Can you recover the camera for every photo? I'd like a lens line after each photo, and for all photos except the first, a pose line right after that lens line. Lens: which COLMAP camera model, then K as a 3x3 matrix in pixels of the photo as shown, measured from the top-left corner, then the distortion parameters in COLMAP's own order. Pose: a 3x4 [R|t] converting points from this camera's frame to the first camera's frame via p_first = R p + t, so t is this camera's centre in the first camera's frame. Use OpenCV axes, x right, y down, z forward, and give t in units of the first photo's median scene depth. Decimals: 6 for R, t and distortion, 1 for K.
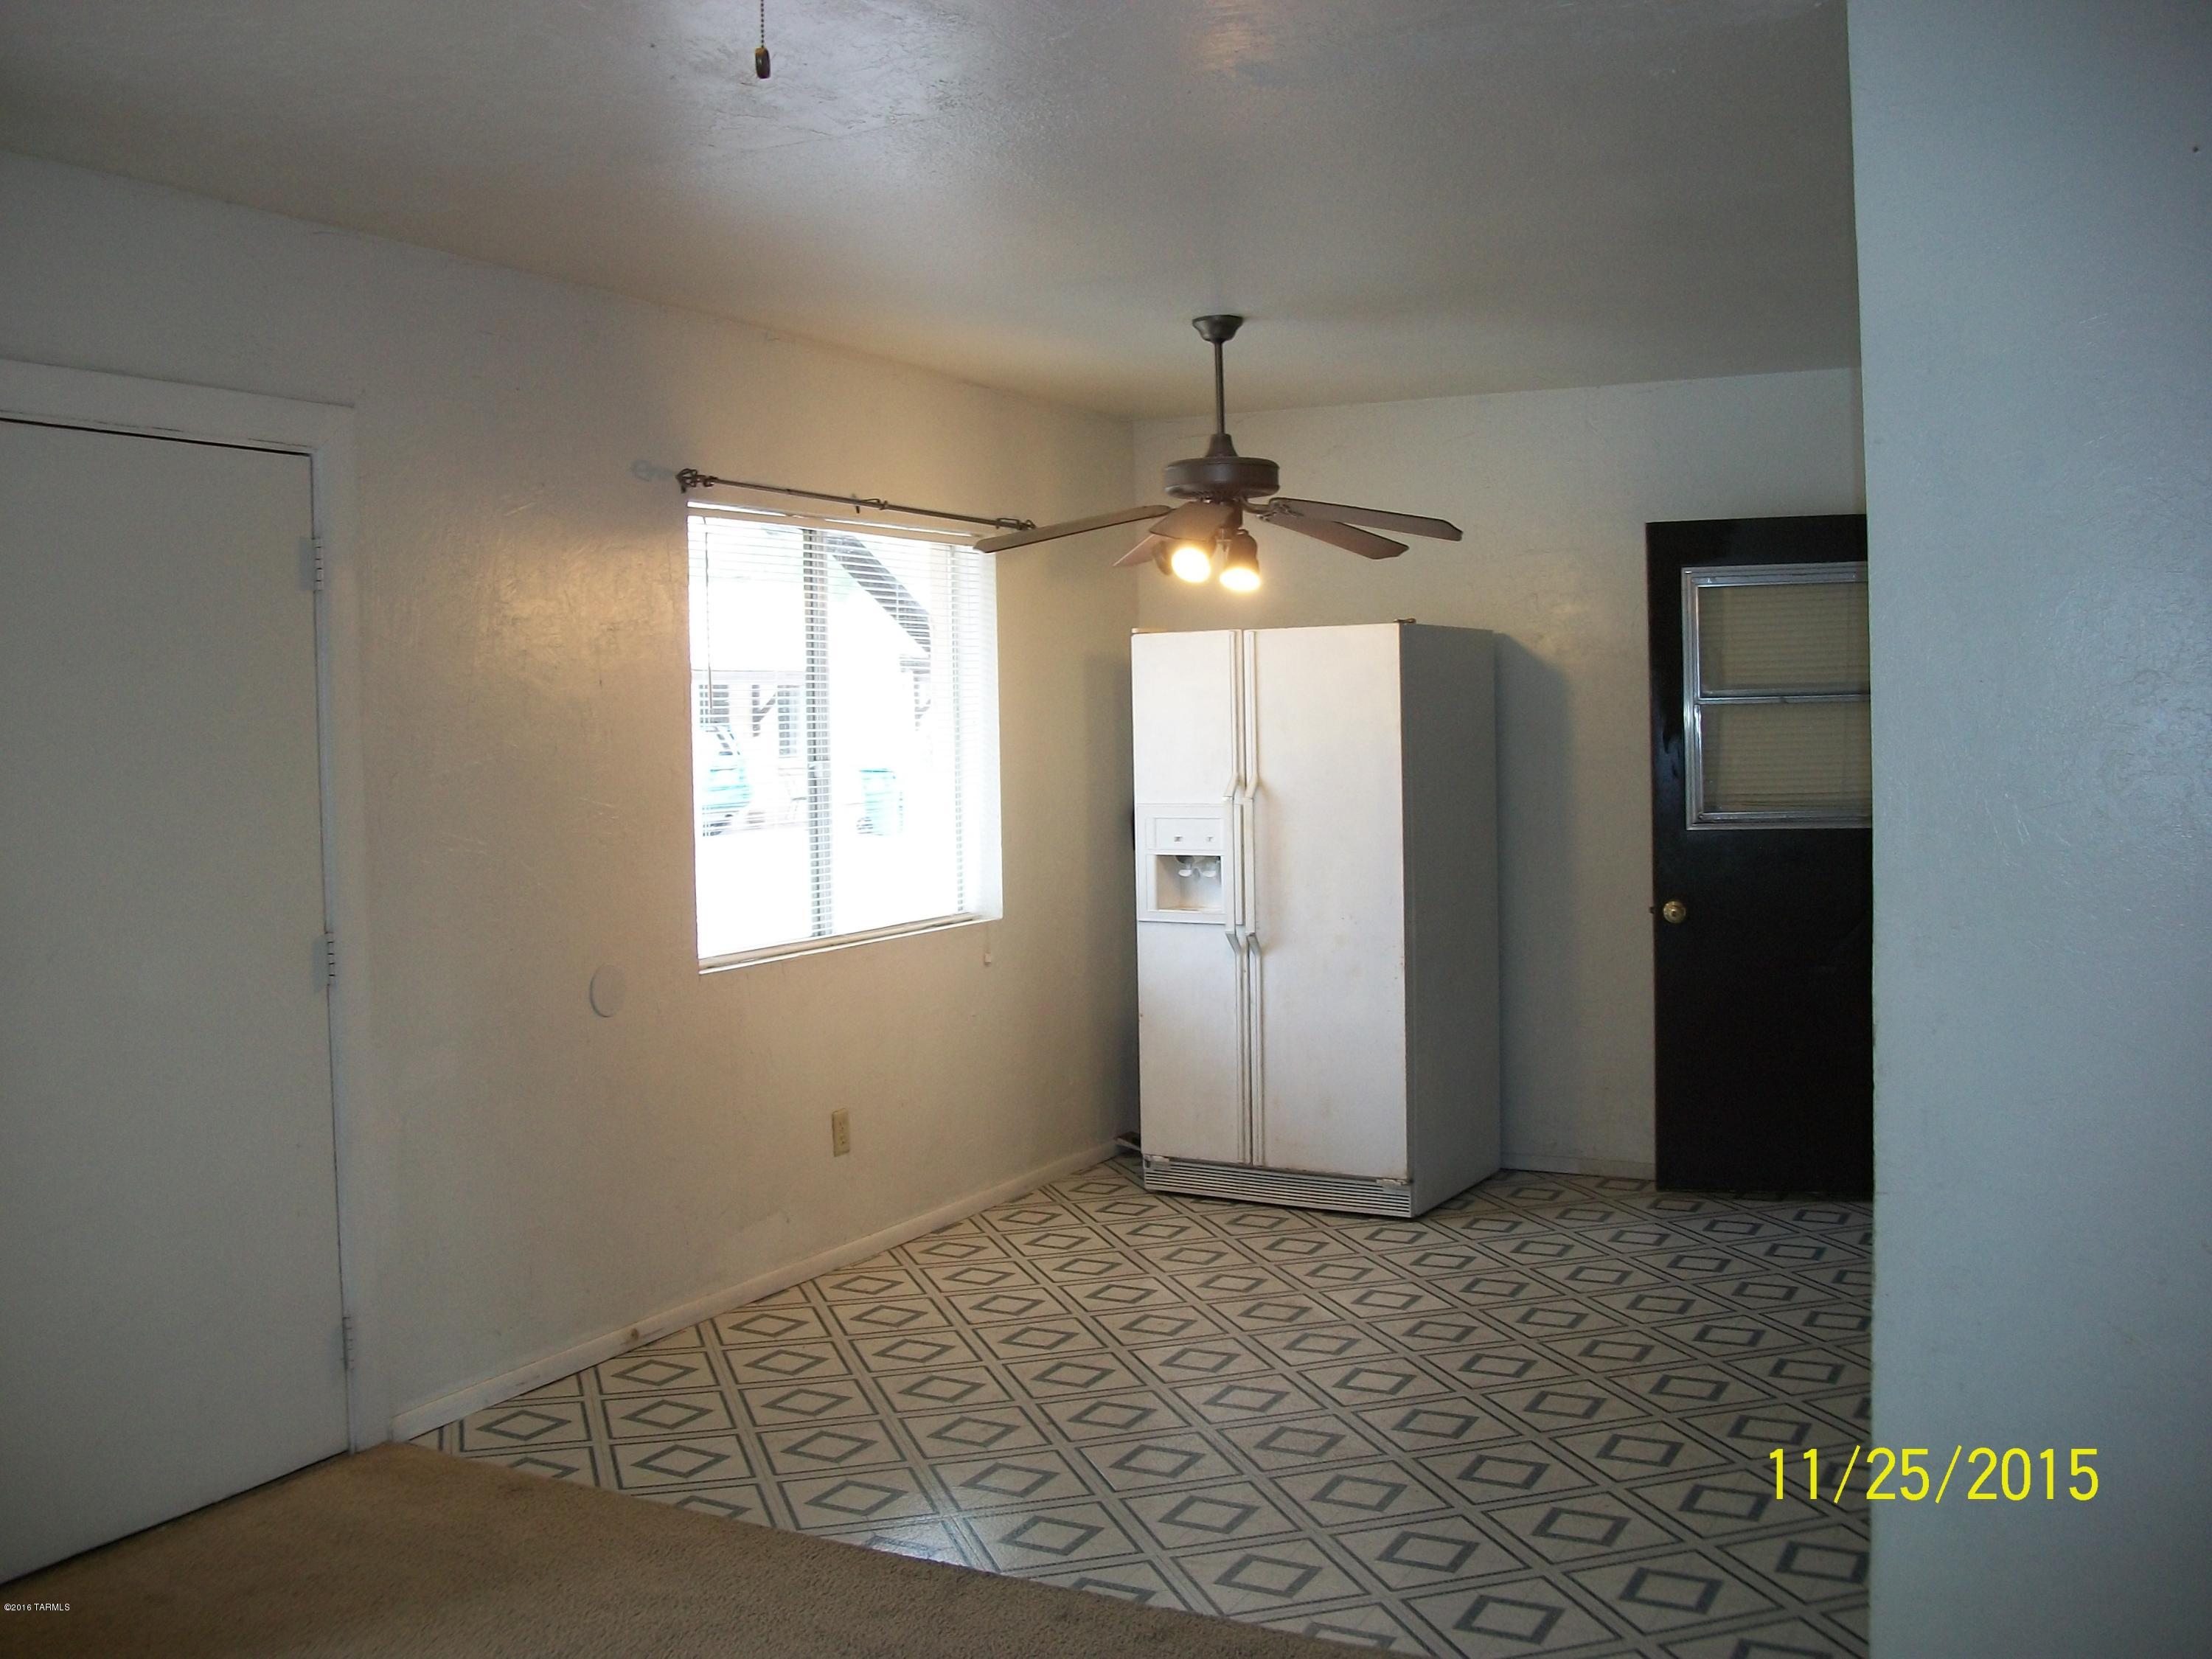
lens RADIAL K [[2142.3, 0, 1100.6], [0, 2142.3, 756.6], [0, 0, 1]] dist [-0.168892, 0.131536]
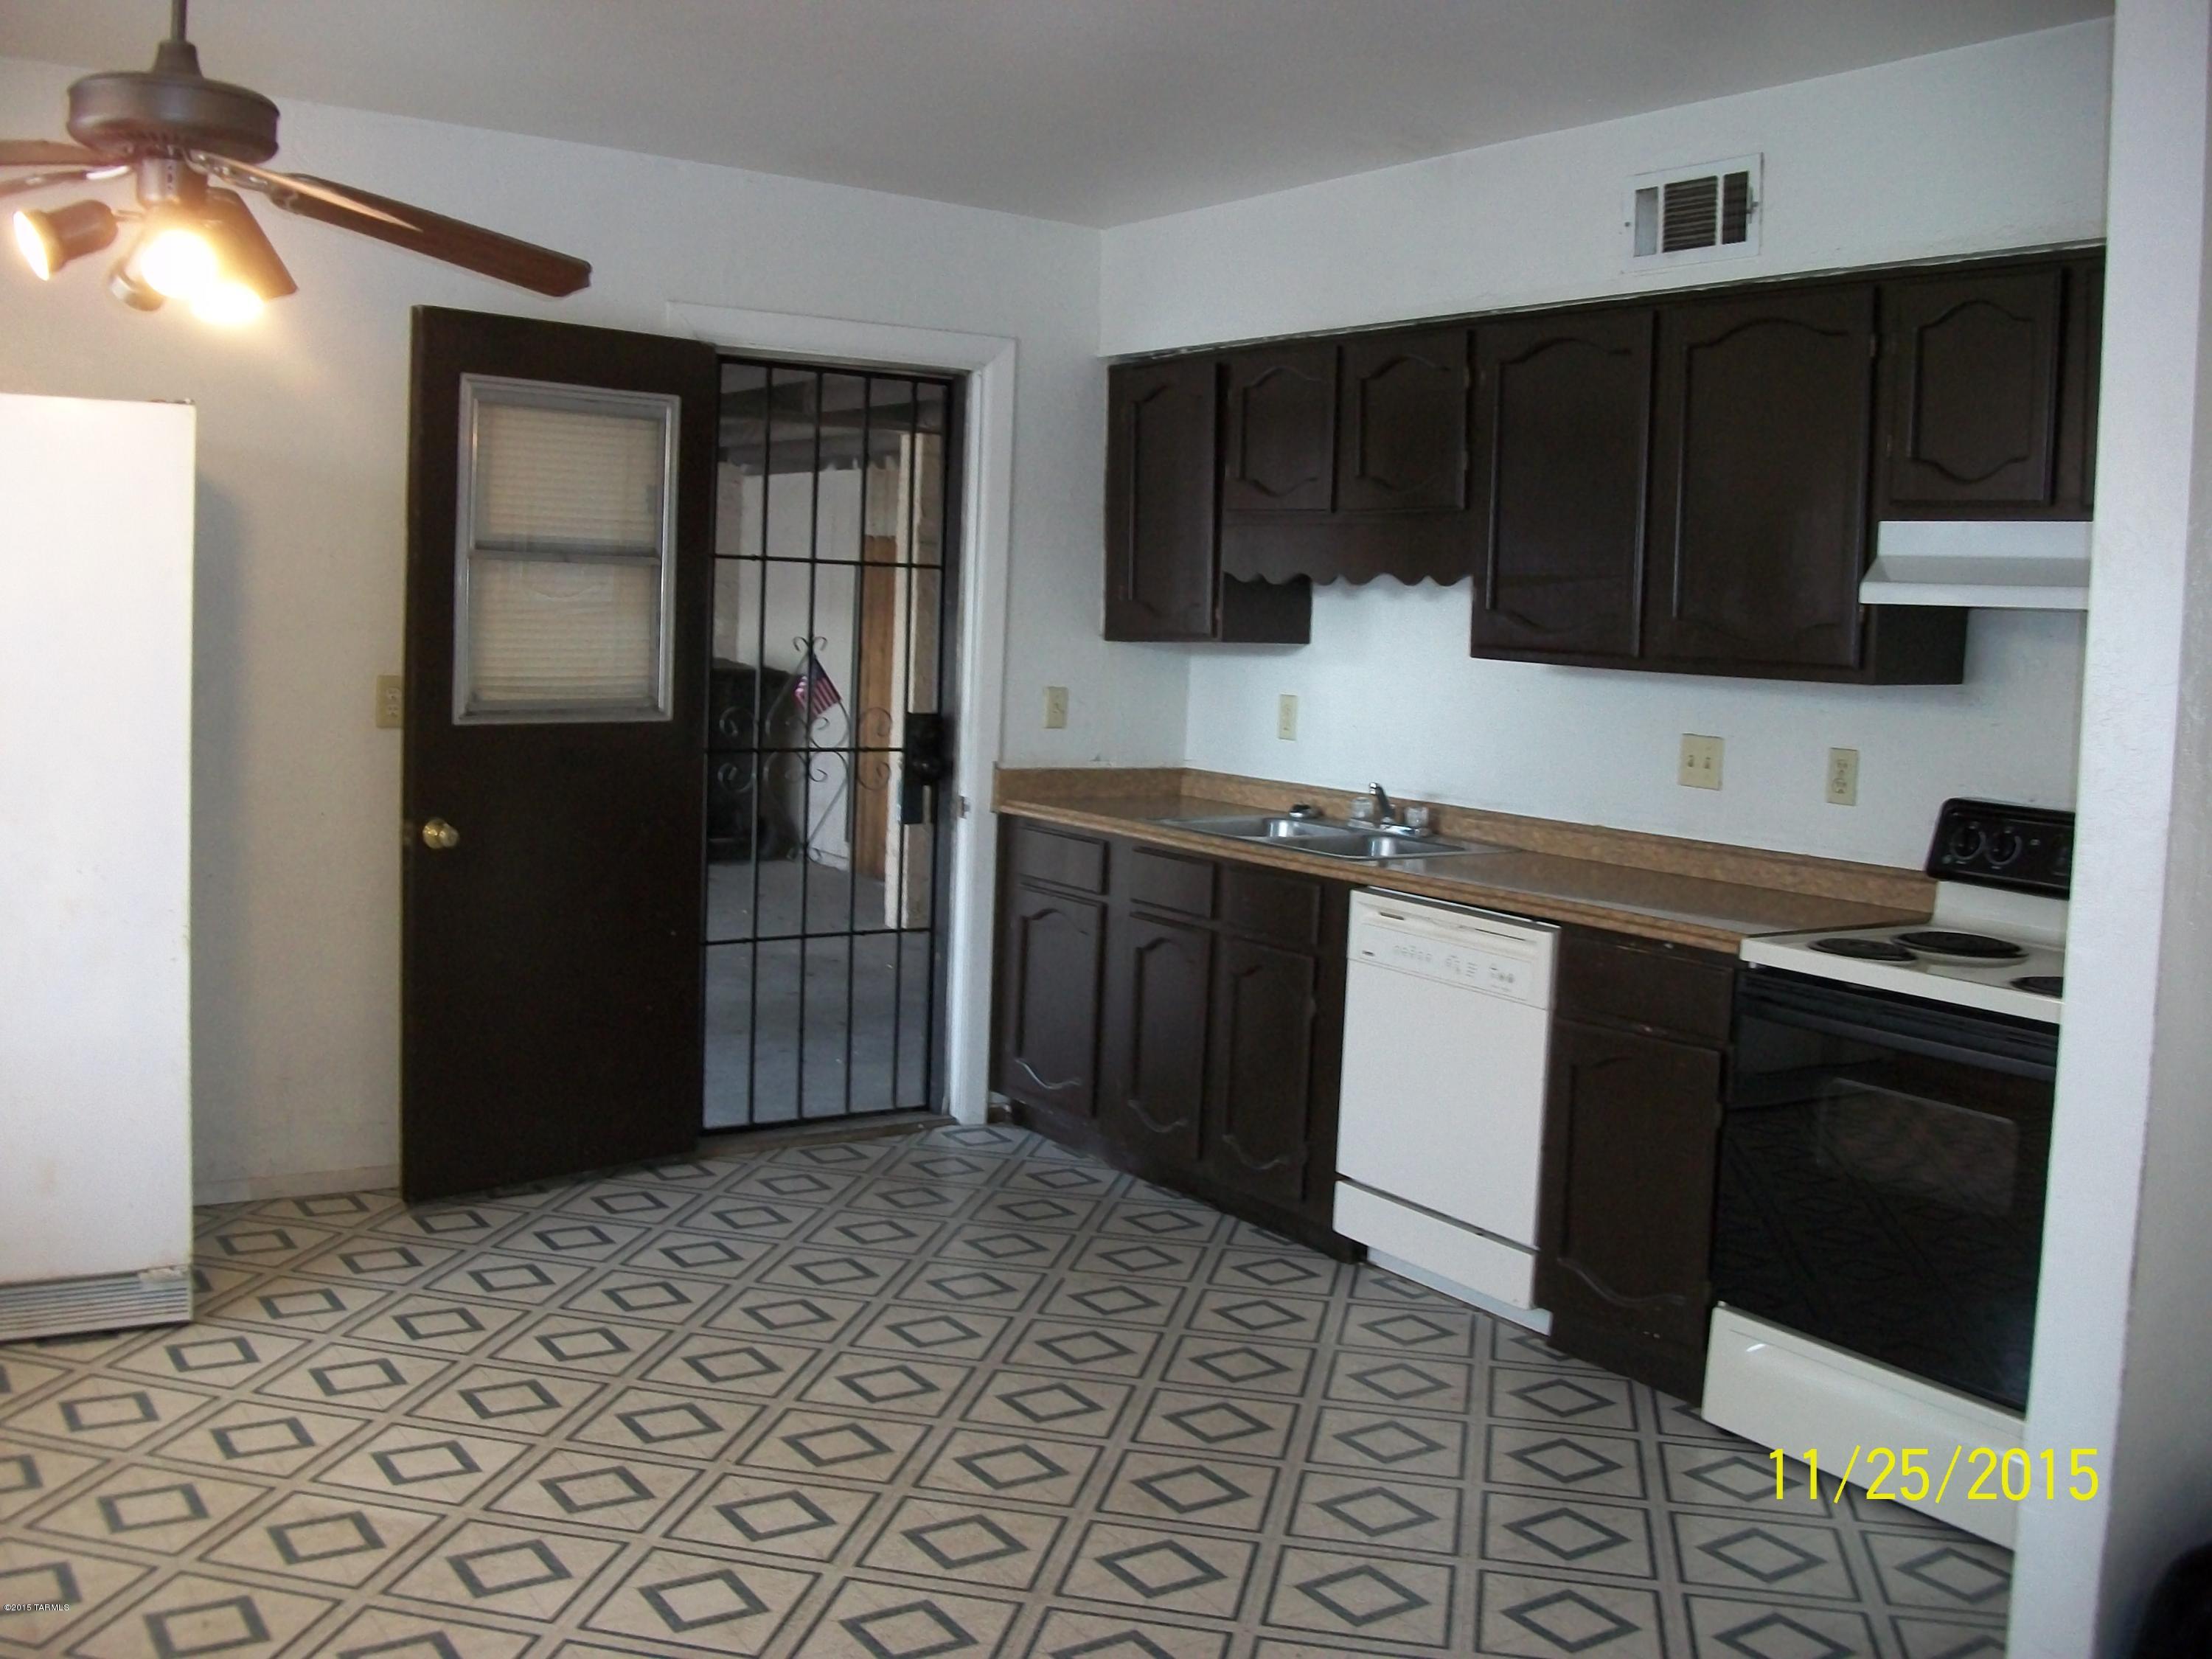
lens RADIAL K [[2142.3, 0, 1100.6], [0, 2142.3, 756.6], [0, 0, 1]] dist [-0.168892, 0.131536]
pose [[0.470388, -0.024247, 0.882126, -0.334302], [-0.037551, 0.998167, 0.047461, 0.004217], [-0.881660, -0.055450, 0.468615, 0.554888]]
